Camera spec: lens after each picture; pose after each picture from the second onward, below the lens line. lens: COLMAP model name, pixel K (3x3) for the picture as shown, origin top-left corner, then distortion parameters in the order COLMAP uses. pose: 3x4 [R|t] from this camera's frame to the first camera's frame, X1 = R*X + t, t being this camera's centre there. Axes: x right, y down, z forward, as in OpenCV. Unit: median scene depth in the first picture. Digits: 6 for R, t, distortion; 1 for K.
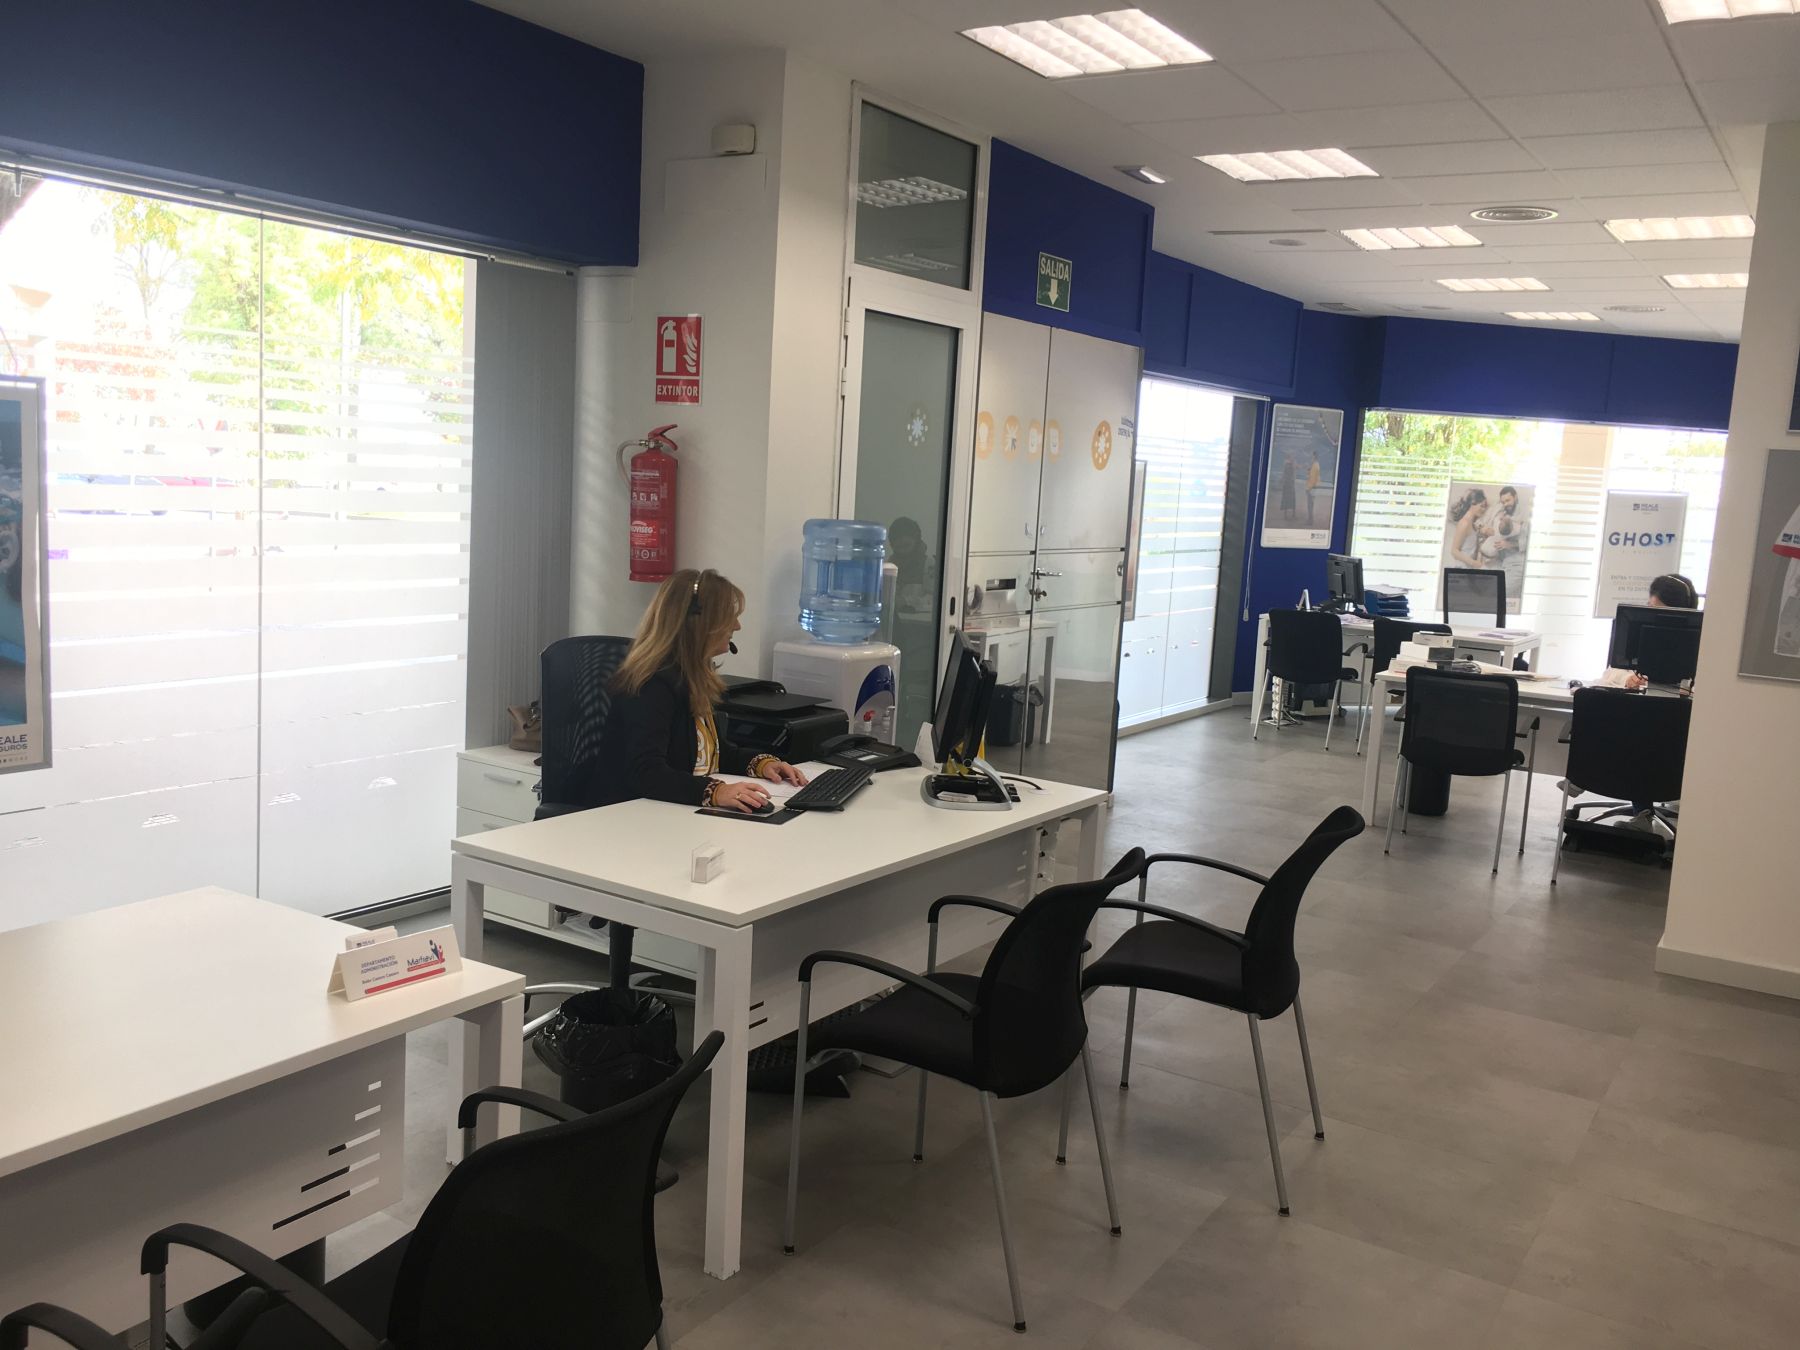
lens RADIAL K [[1535.4, 0, 892.6], [0, 1535.4, 677.3], [0, 0, 1]] dist [0.067505, -0.105664]
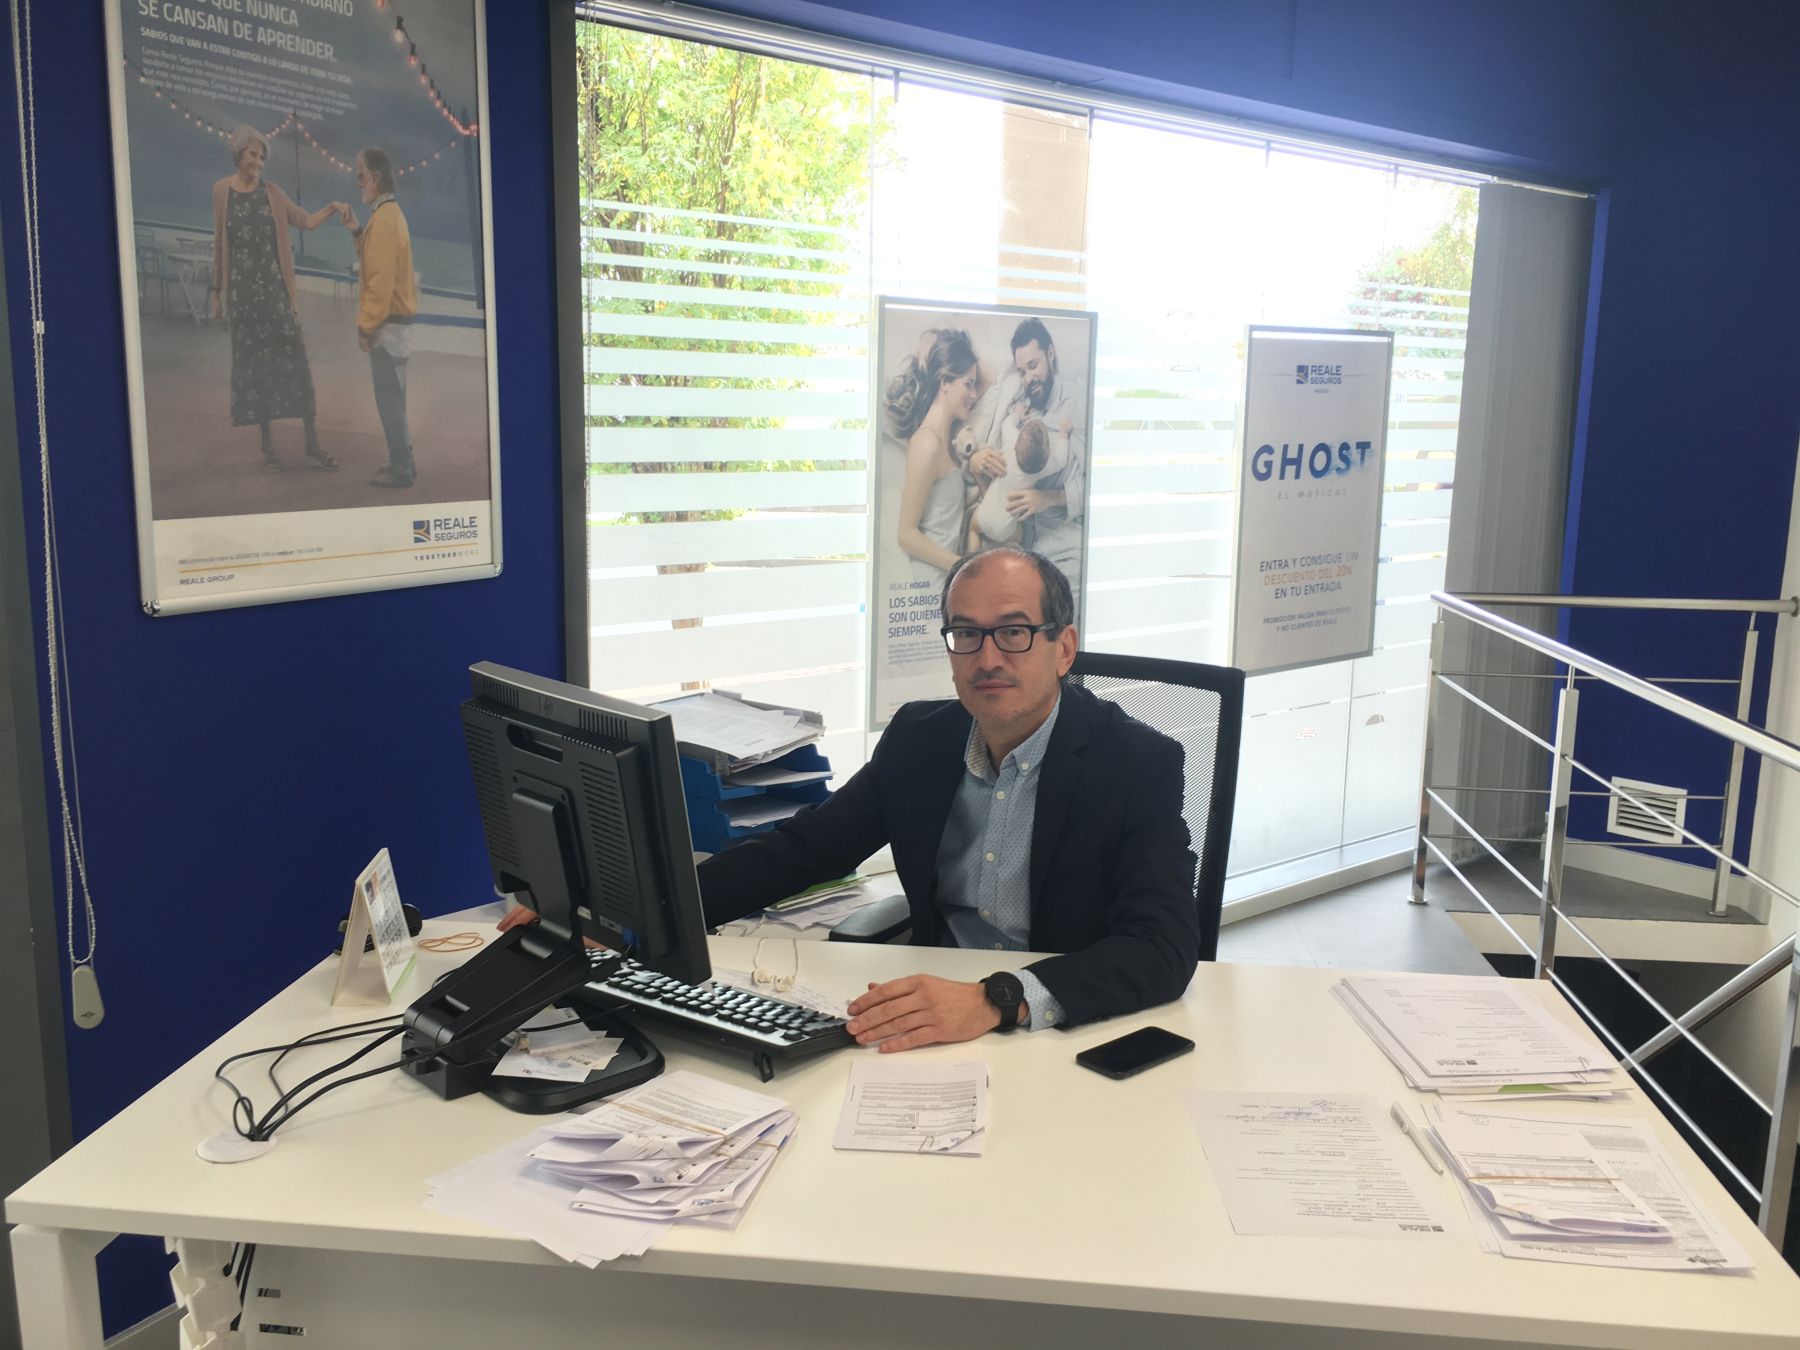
lens RADIAL K [[1535.4, 0, 901.3], [0, 1535.4, 673.1], [0, 0, 1]] dist [0.067505, -0.105664]
pose [[0.877229, -0.122063, 0.464295, 0.215893], [0.097011, 0.992256, 0.077573, -0.078003], [-0.470168, -0.023007, 0.882277, 0.728002]]
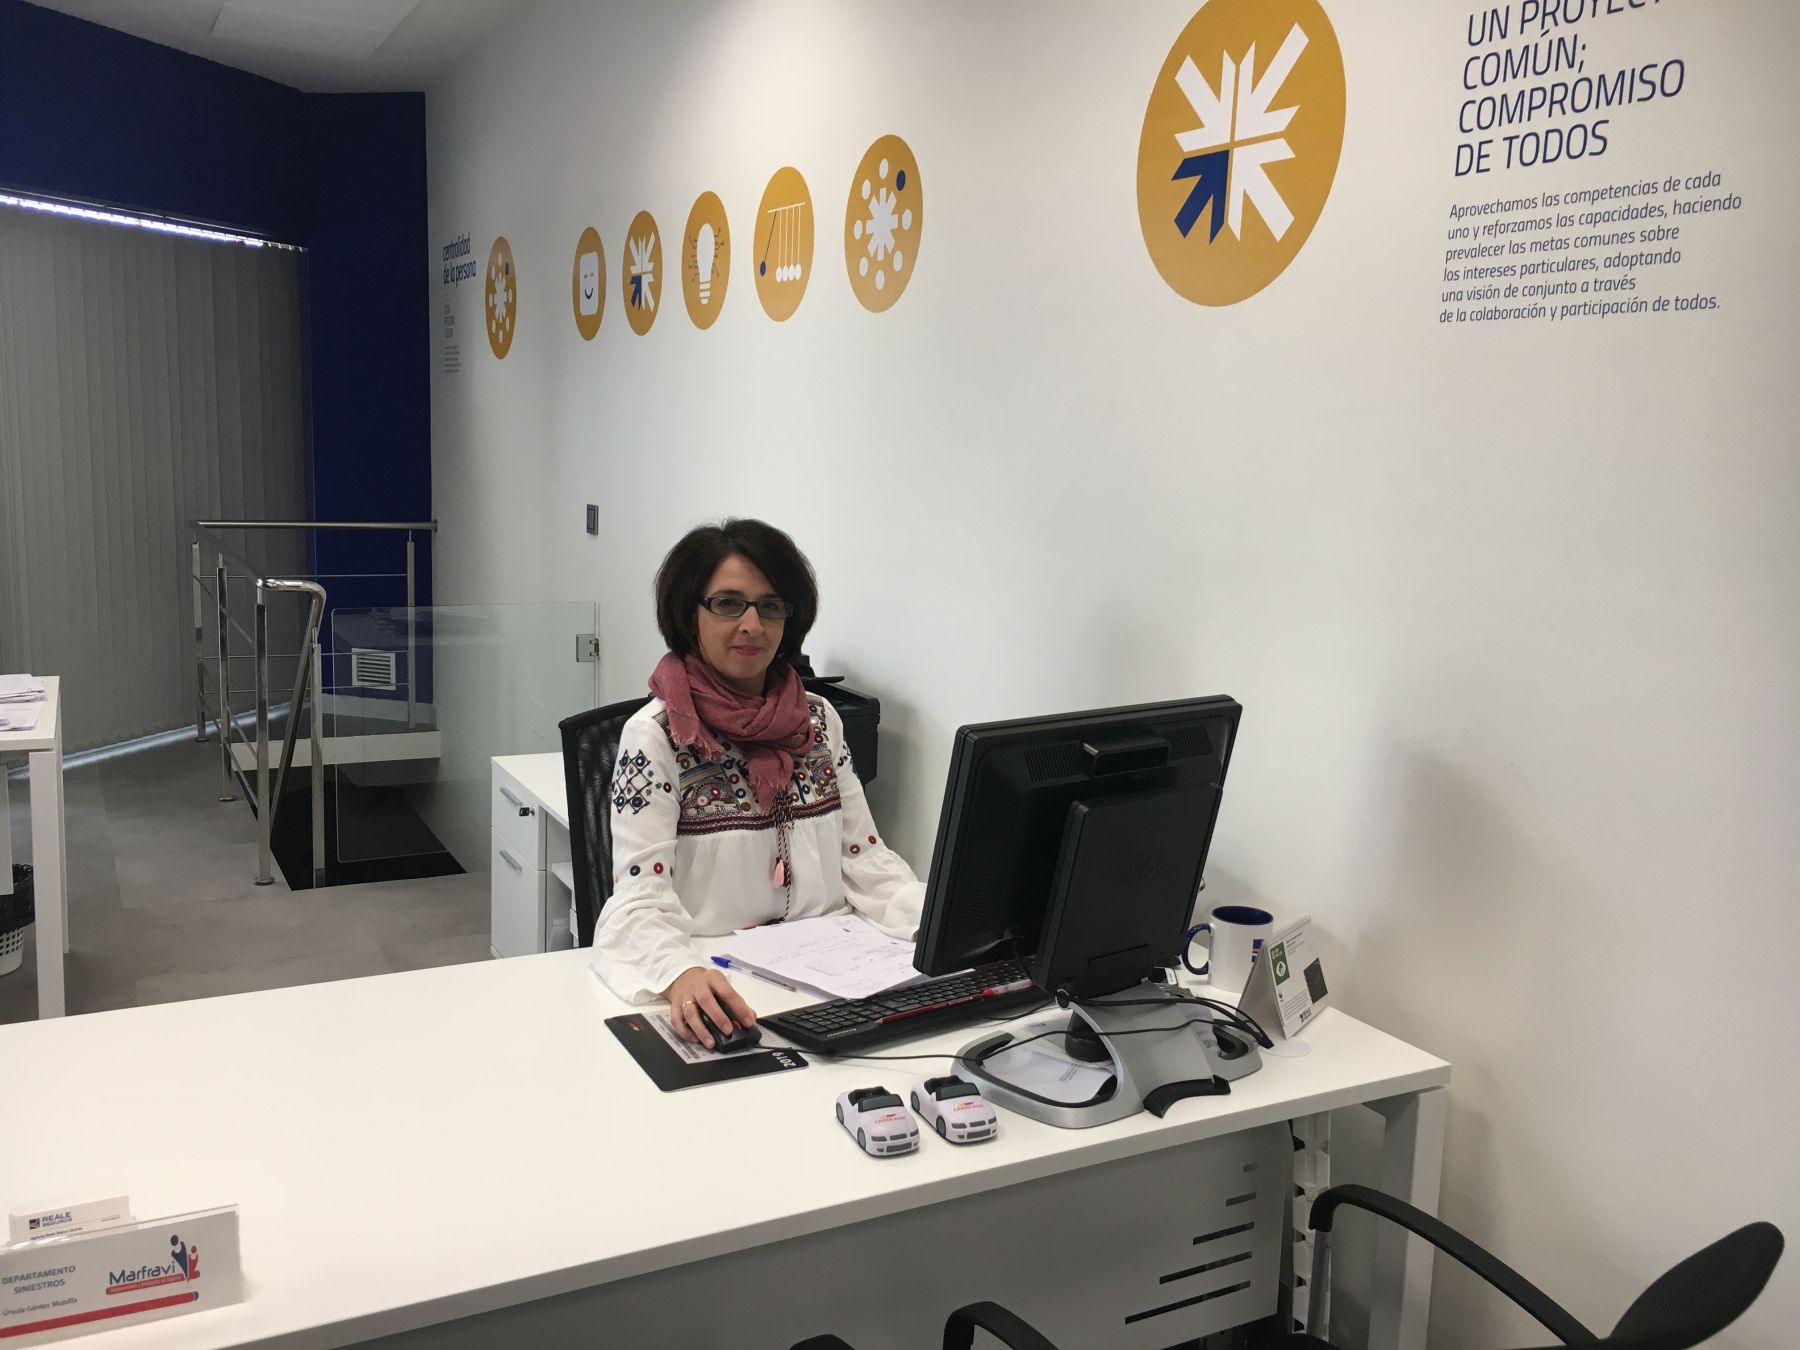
lens RADIAL K [[1535.4, 0, 900.2], [0, 1535.4, 667.9], [0, 0, 1]] dist [0.067505, -0.105664]
pose [[0.471986, -0.173232, 0.864419, 0.146248], [0.106861, 0.984517, 0.138952, -0.053352], [-0.875106, 0.026789, 0.483190, 0.519329]]
